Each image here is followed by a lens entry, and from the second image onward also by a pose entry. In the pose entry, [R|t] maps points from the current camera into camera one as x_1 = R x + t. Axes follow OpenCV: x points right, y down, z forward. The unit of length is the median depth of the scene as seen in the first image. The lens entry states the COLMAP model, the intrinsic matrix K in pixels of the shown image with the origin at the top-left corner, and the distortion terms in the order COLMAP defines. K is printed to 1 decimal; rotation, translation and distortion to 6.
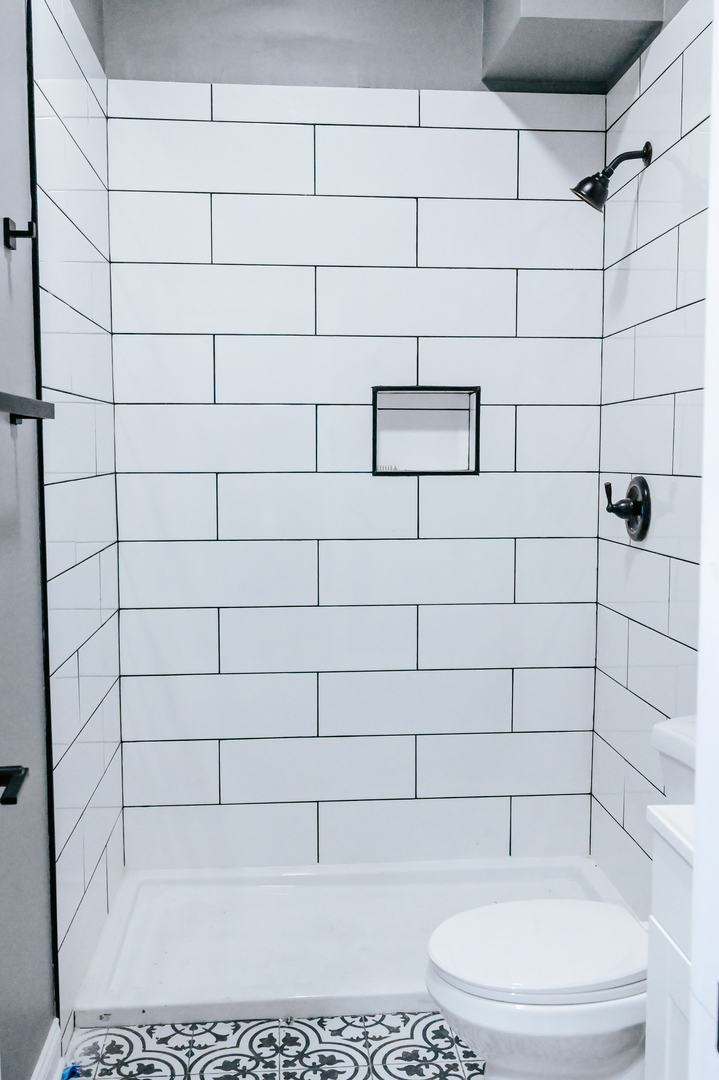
lens RADIAL K [[1040.2, 0, 386.1], [0, 1040.2, 537.1], [0, 0, 1]] dist [0.001183, 0.005634]
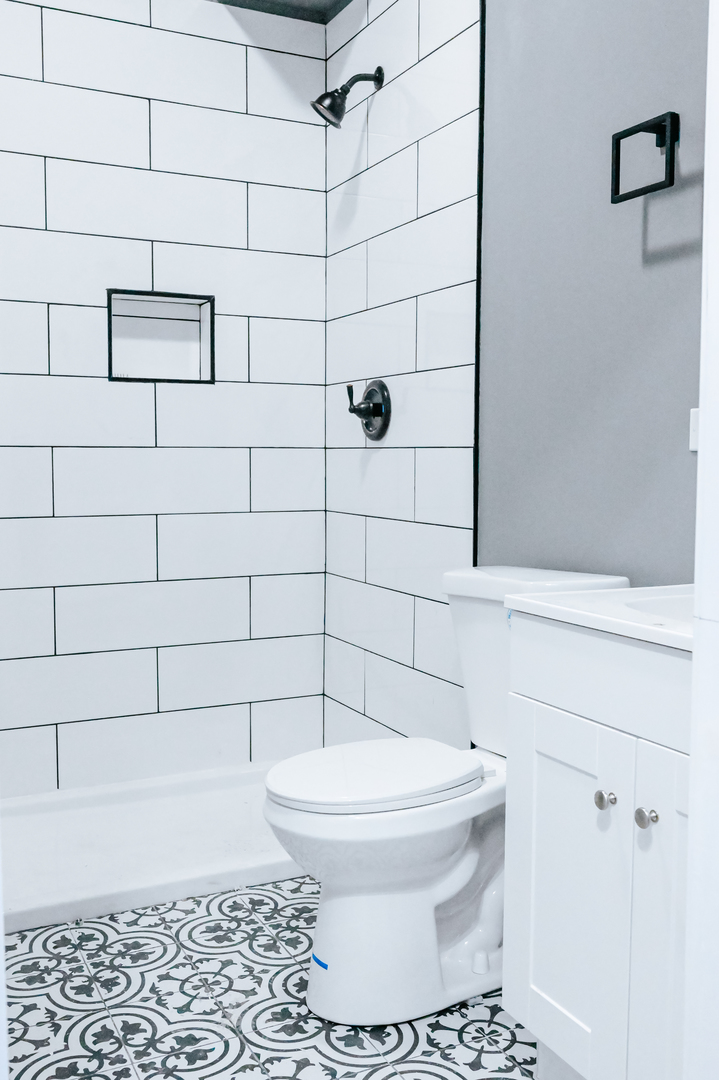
lens RADIAL K [[1040.2, 0, 386.1], [0, 1040.2, 537.1], [0, 0, 1]] dist [0.001183, 0.005634]
pose [[0.926286, -0.031259, 0.375522, -0.155312], [0.031885, 0.999481, 0.004549, 0.098880], [-0.375469, 0.007759, 0.926802, 0.000539]]
